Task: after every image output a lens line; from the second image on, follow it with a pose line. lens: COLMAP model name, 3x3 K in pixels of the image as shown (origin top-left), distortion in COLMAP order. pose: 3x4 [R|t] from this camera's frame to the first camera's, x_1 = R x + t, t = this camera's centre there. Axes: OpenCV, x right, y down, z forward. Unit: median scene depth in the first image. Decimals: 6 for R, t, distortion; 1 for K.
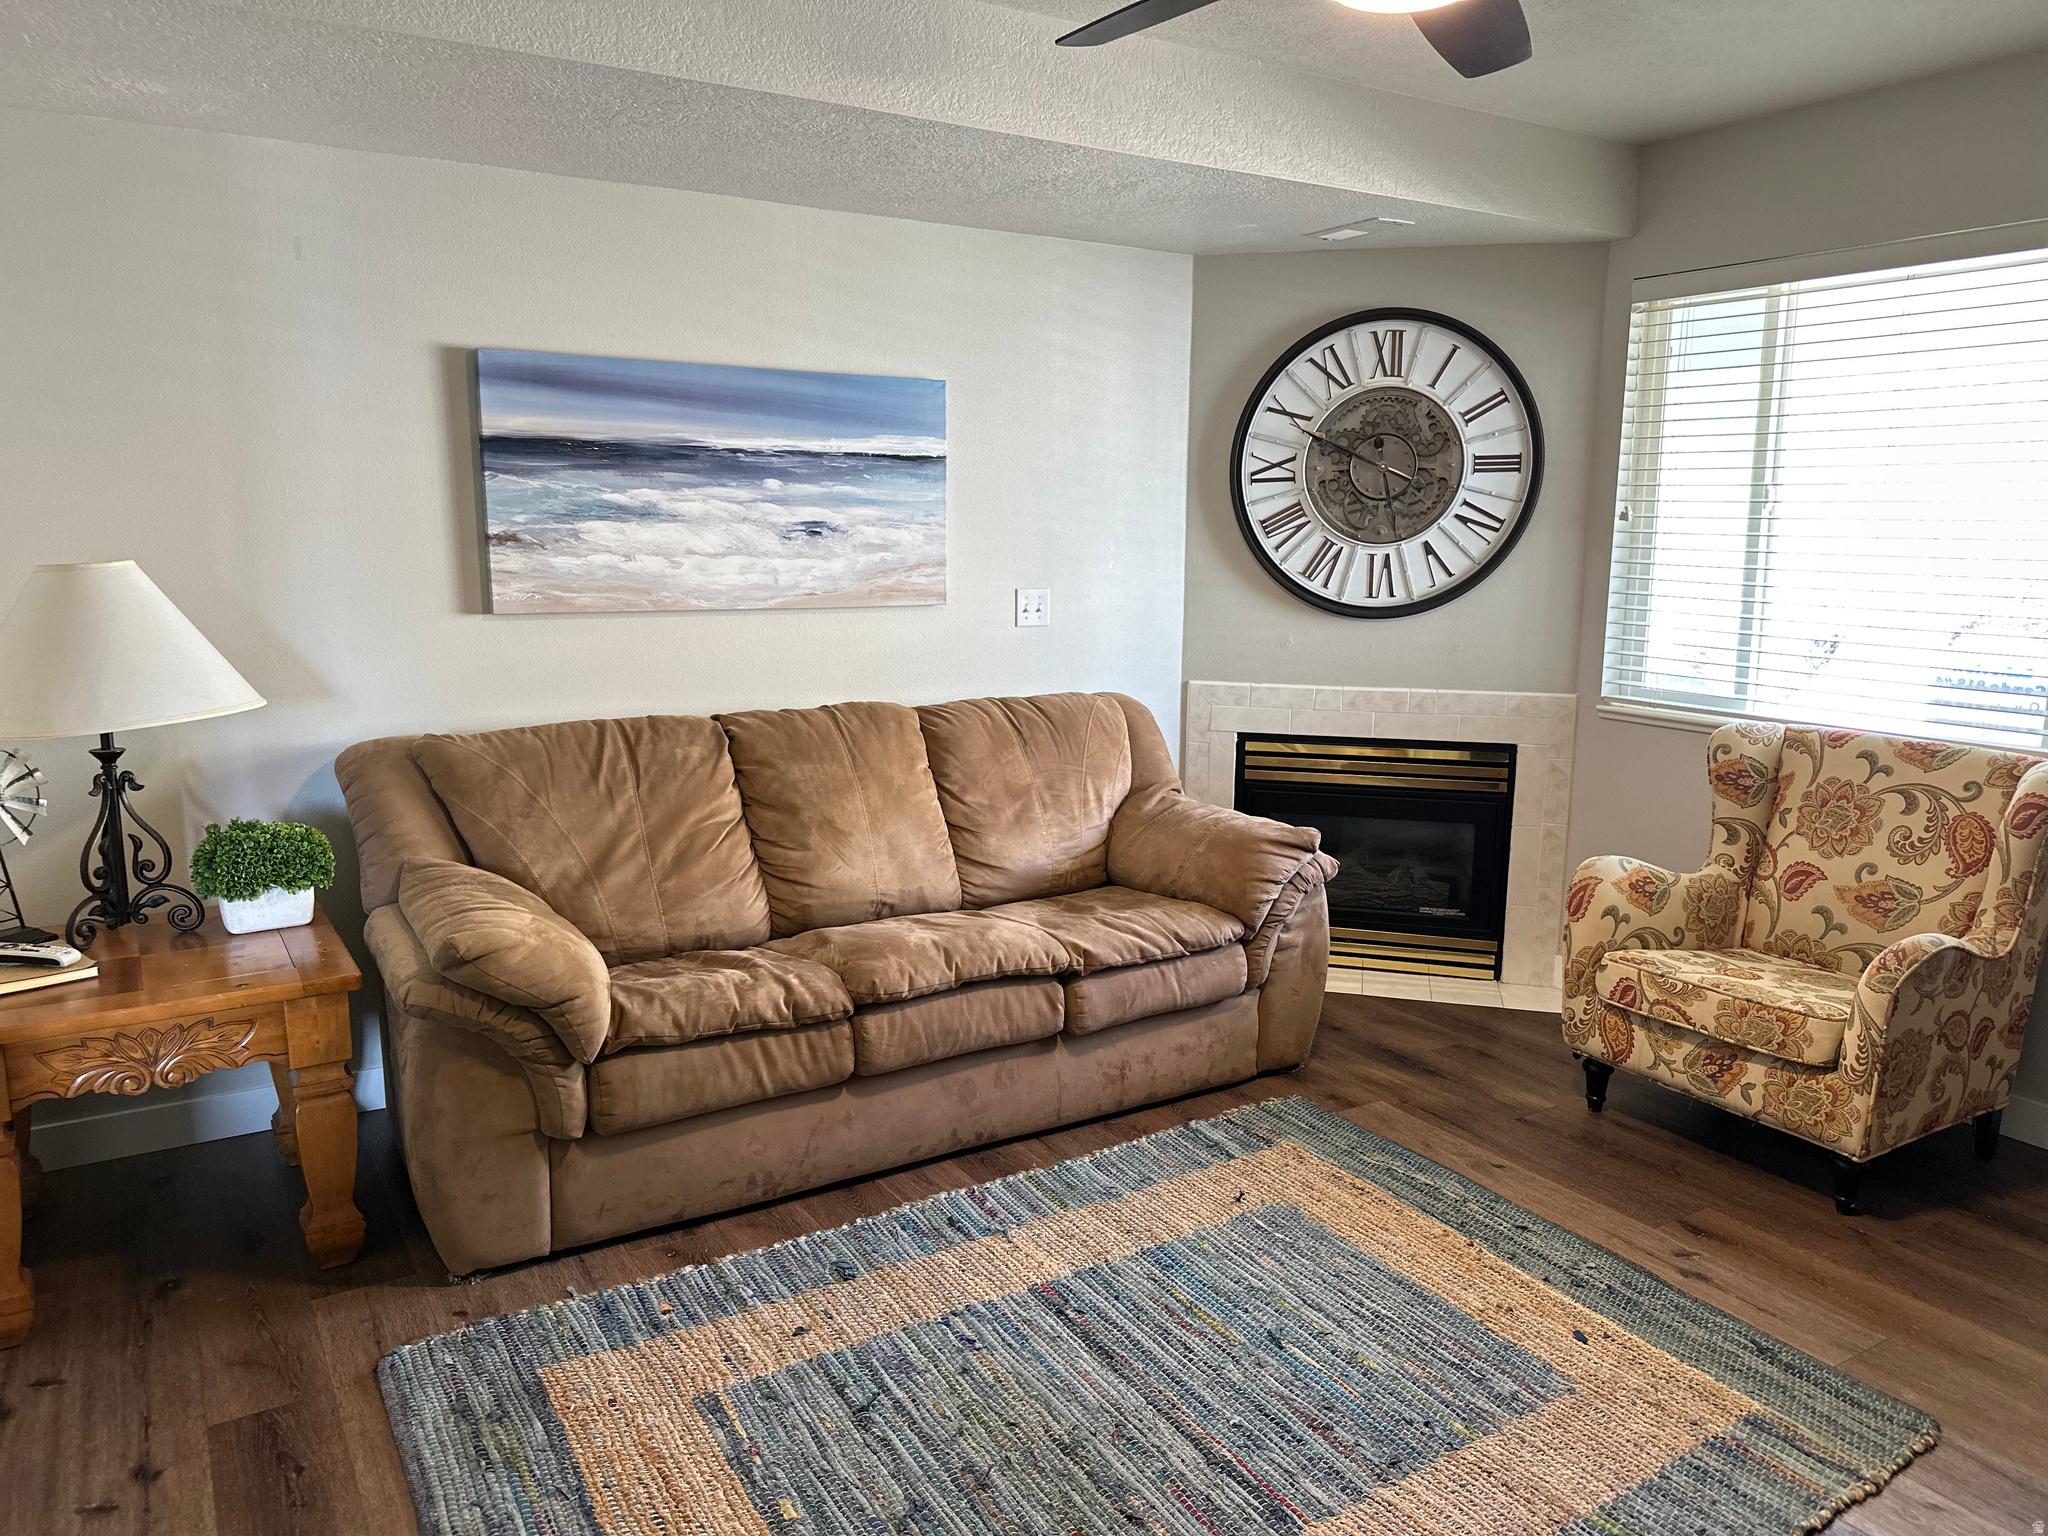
lens RADIAL K [[1425.9, 0, 999.7], [0, 1425.9, 773.0], [0, 0, 1]] dist [0.102202, -0.192849]
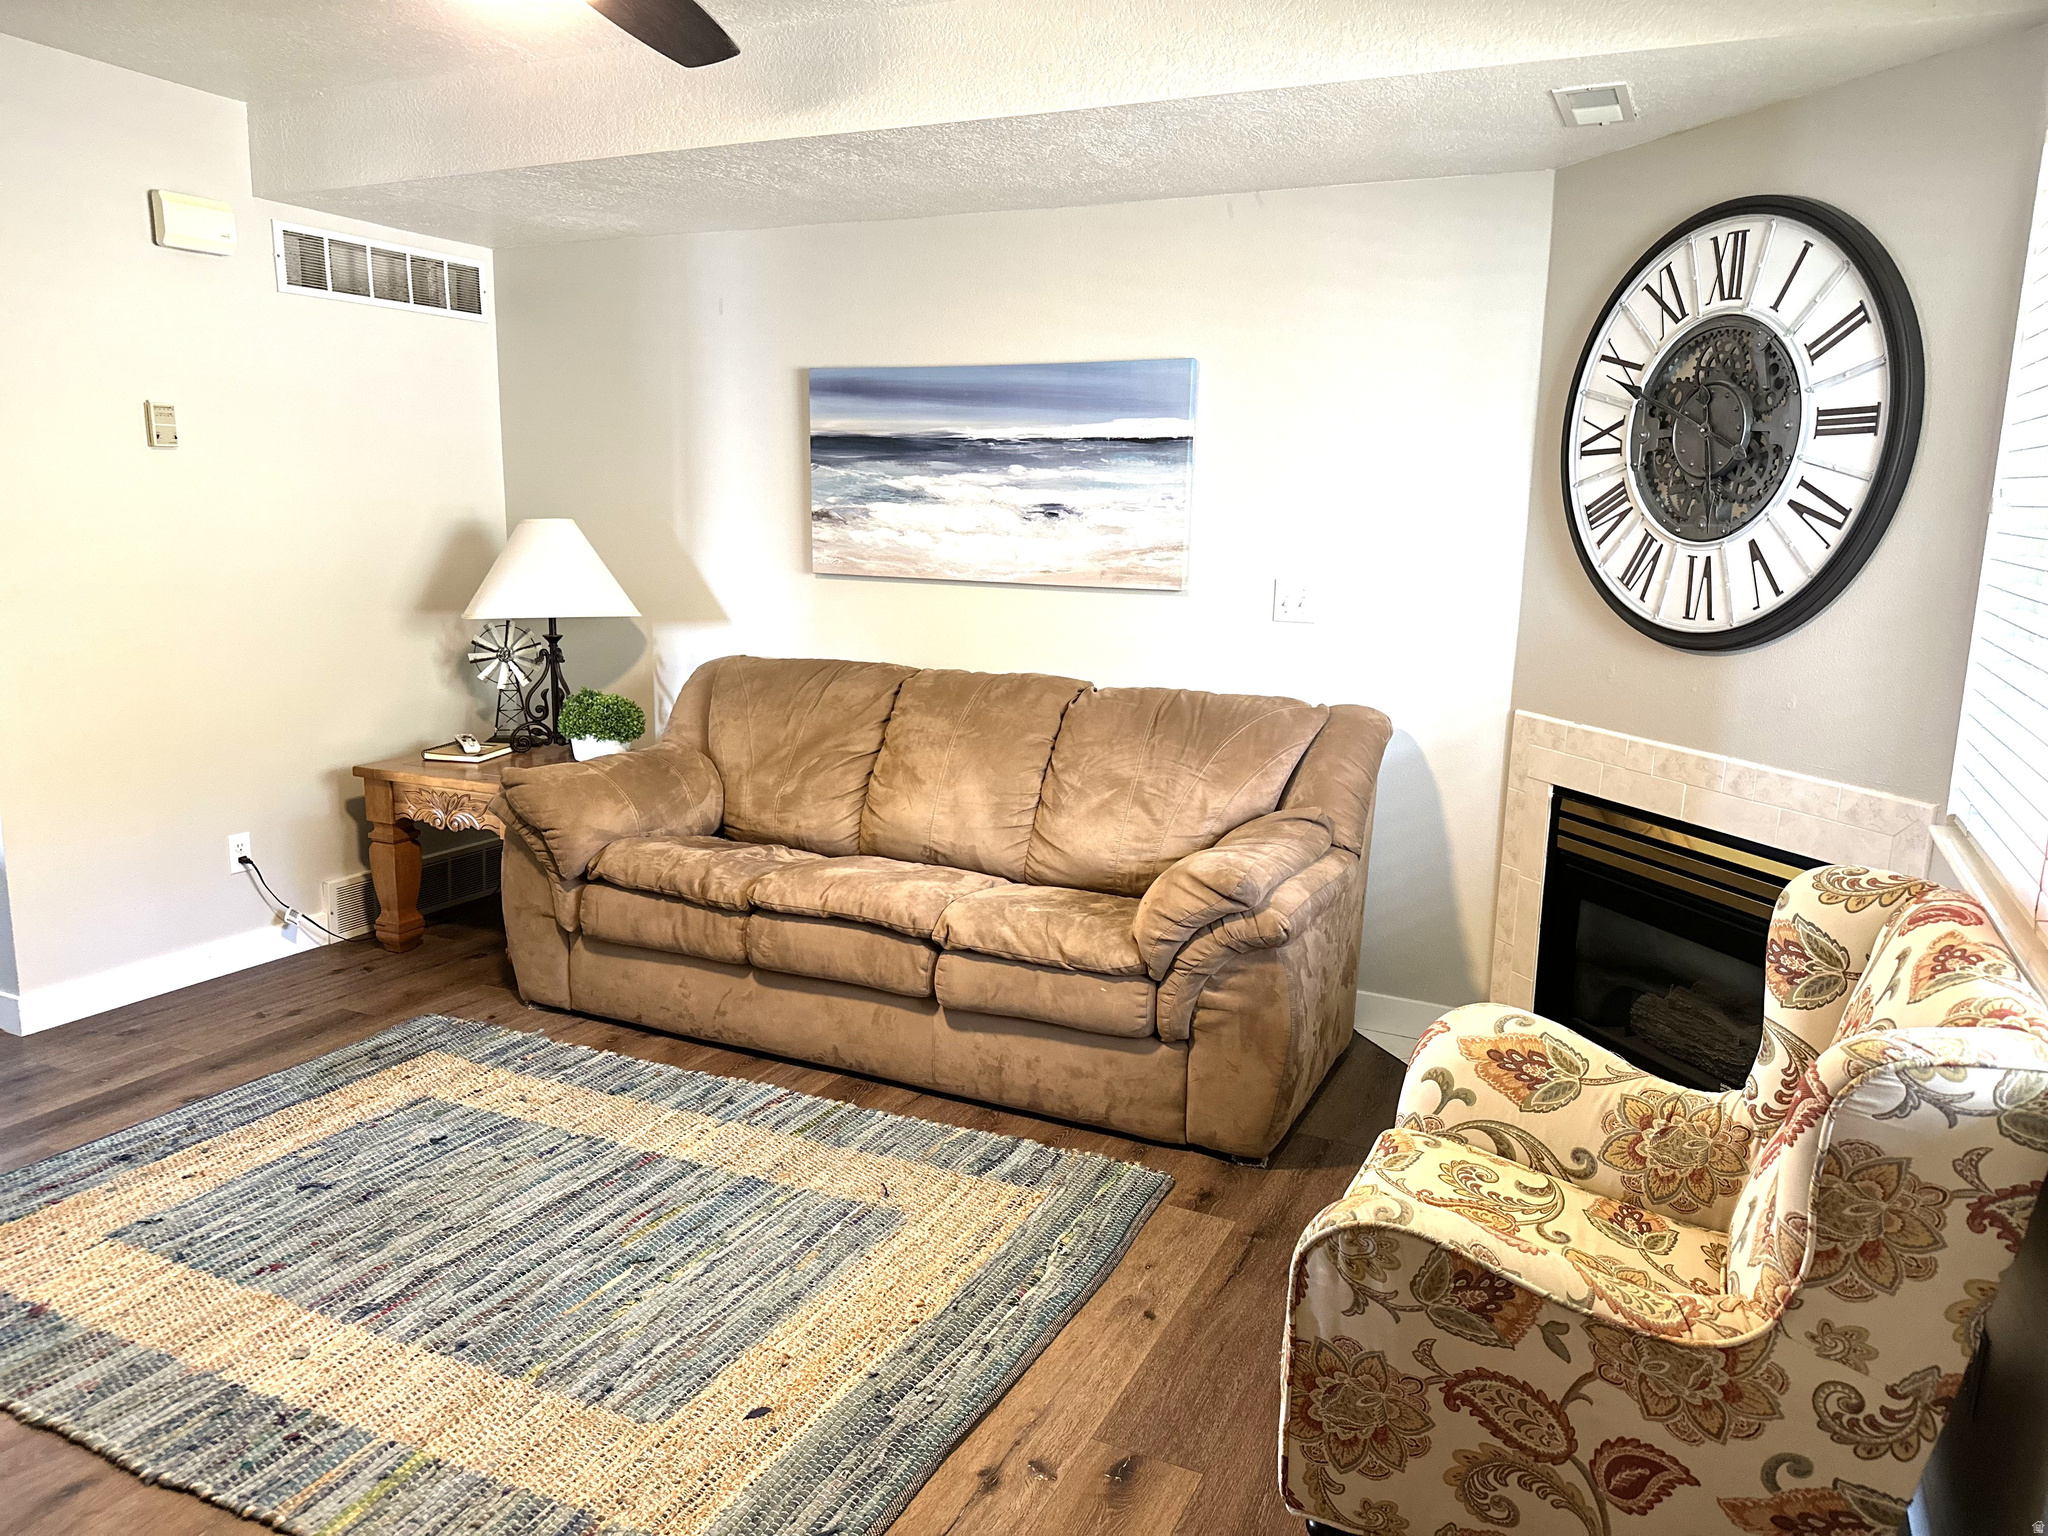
lens RADIAL K [[1425.9, 0, 999.7], [0, 1425.9, 773.0], [0, 0, 1]] dist [0.102202, -0.192849]
pose [[0.539520, 0.159634, -0.826702, 0.735215], [-0.159666, 0.983444, 0.085700, -0.060981], [0.826695, 0.085759, 0.556076, 0.376374]]
